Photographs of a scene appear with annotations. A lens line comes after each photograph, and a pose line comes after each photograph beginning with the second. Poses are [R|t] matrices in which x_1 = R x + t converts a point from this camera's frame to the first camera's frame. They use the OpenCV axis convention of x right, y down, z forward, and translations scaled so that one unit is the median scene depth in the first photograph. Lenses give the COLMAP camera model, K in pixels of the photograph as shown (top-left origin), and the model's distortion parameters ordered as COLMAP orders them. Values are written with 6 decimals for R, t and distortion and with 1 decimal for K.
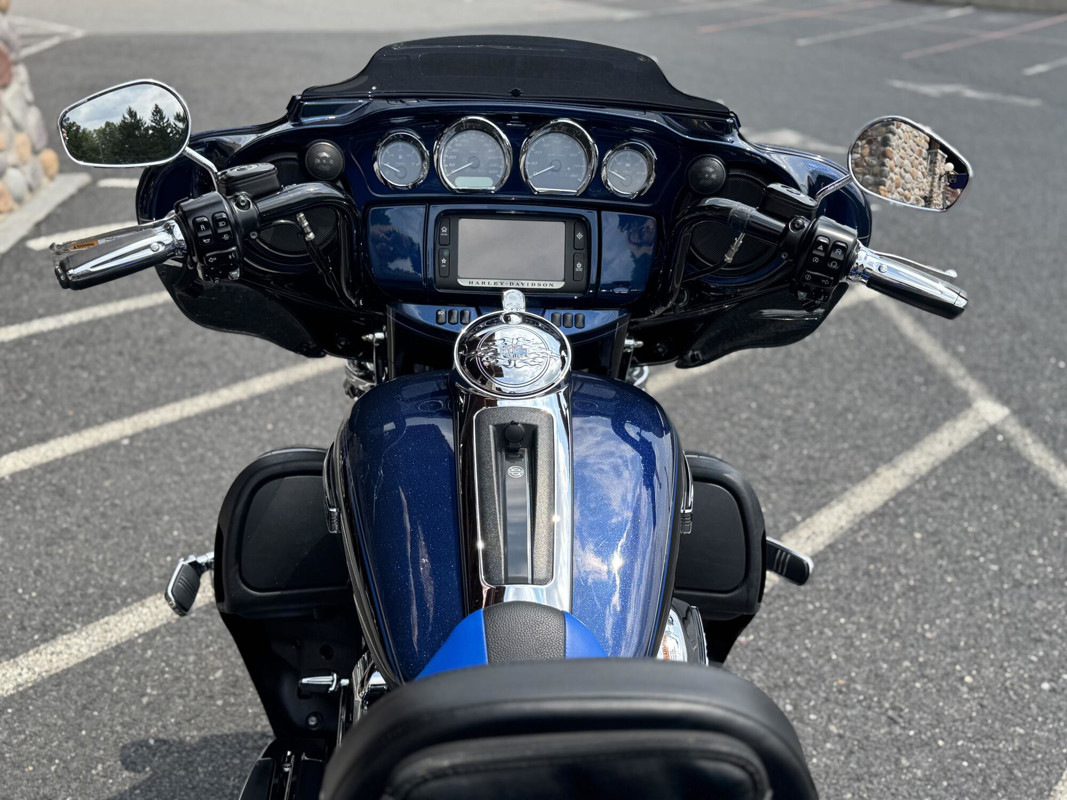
lens RADIAL K [[1148.8, 0, 535.5], [0, 1148.8, 399.3], [0, 0, 1]] dist [0.018820, 0.000000]
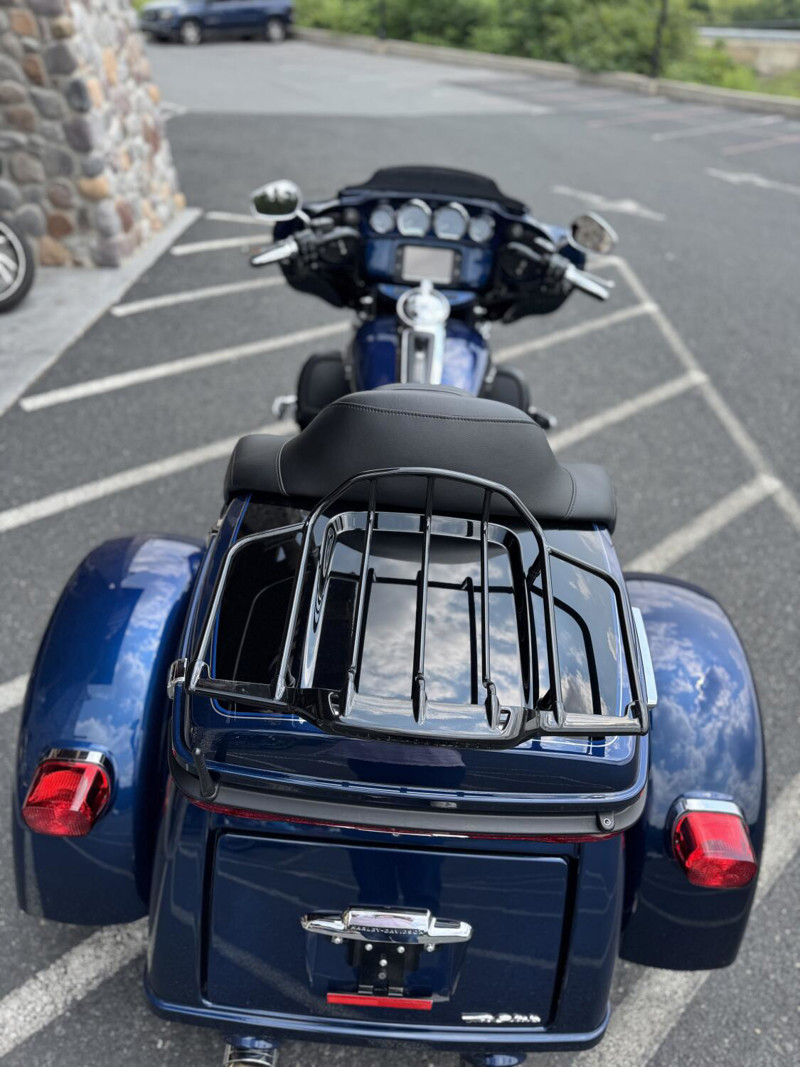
lens RADIAL K [[749.1, 0, 396.7], [0, 749.1, 536.3], [0, 0, 1]] dist [0.025153, -0.045076]
pose [[0.994023, 0.083908, -0.069835, 0.070410], [-0.067689, 0.975622, 0.208757, 0.097326], [0.085649, -0.202783, 0.975471, -0.604113]]
